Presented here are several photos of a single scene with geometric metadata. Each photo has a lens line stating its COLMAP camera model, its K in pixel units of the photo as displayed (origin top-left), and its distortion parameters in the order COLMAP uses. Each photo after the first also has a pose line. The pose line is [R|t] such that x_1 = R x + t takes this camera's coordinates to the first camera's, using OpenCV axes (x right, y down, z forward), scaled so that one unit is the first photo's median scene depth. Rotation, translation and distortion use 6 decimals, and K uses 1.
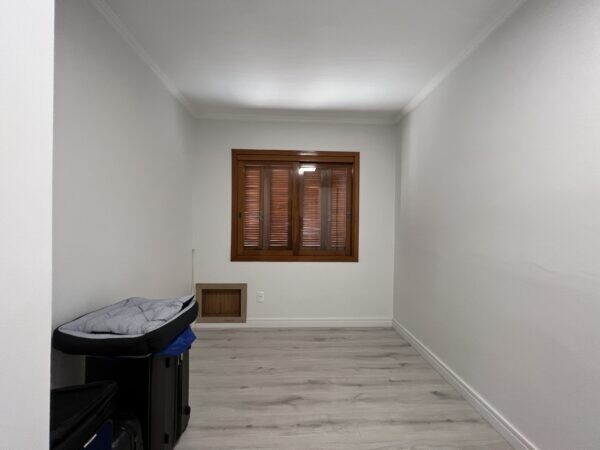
lens RADIAL K [[240.8, 0, 300.7], [0, 240.8, 223.6], [0, 0, 1]] dist [-0.002500, -0.000089]
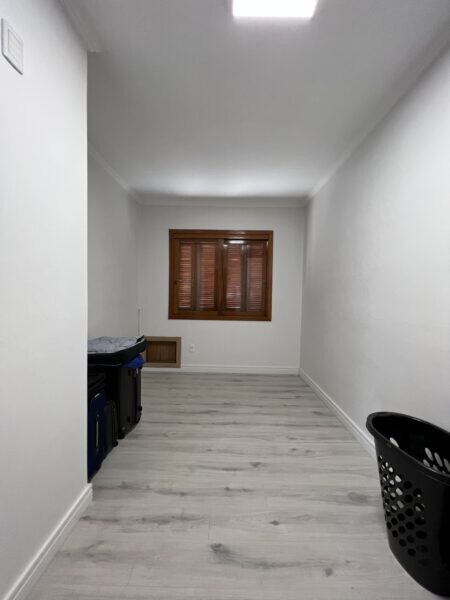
lens RADIAL K [[240.8, 0, 224.5], [0, 240.8, 300.7], [0, 0, 1]] dist [-0.002500, -0.000089]
pose [[0.998430, 0.009436, -0.055220, 0.081799], [-0.007638, 0.999436, 0.032689, 0.019979], [0.055497, -0.032215, 0.997939, -0.272953]]
